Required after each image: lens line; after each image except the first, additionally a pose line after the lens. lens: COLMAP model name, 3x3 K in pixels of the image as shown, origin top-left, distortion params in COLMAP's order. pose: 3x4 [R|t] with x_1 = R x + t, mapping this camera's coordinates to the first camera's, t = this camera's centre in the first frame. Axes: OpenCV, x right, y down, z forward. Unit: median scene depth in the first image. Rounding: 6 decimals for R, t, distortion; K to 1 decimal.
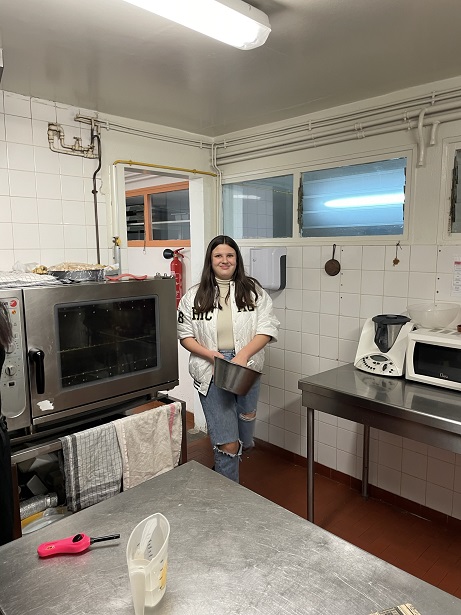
lens RADIAL K [[464.4, 0, 233.9], [0, 464.4, 308.8], [0, 0, 1]] dist [0.046195, -0.028619]
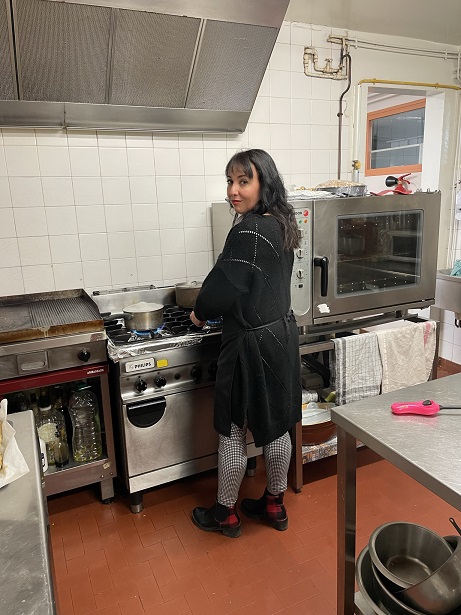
lens RADIAL K [[464.4, 0, 230.9], [0, 464.4, 305.0], [0, 0, 1]] dist [0.046195, -0.028619]
pose [[0.938120, 0.056800, -0.341621, -0.185687], [-0.020402, 0.993809, 0.109210, 0.065890], [0.345709, -0.095483, 0.933471, -0.083188]]
